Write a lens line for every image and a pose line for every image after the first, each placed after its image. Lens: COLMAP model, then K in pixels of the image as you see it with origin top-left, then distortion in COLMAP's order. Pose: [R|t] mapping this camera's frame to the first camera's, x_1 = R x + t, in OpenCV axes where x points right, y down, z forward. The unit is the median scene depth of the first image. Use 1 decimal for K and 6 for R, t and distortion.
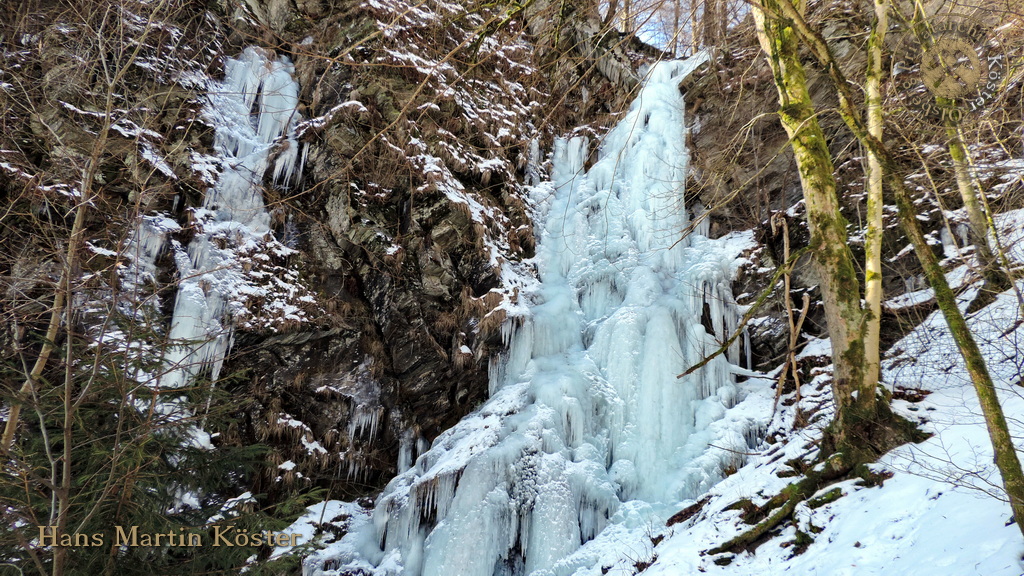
lens RADIAL K [[726.4, 0, 512.0], [0, 726.4, 288.0], [0, 0, 1]] dist [-0.004119, -0.001071]
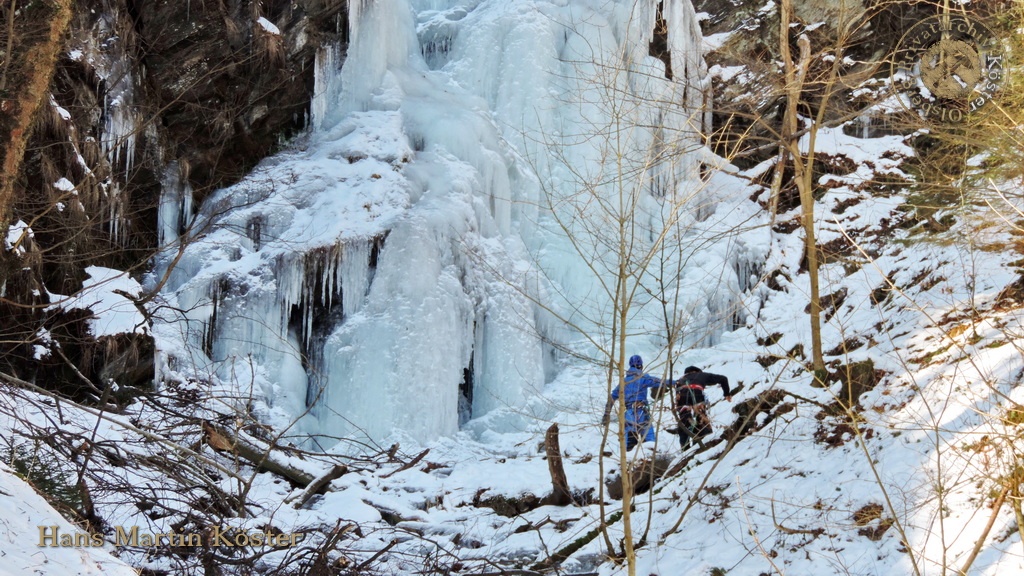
lens RADIAL K [[5097.9, 0, 512.0], [0, 5097.9, 288.0], [0, 0, 1]] dist [0.028595, 0.257451]
pose [[0.813191, 0.147743, 0.562933, -1.910402], [-0.197702, 0.979850, 0.028430, 0.131911], [-0.547389, -0.134412, 0.826014, -2.031751]]
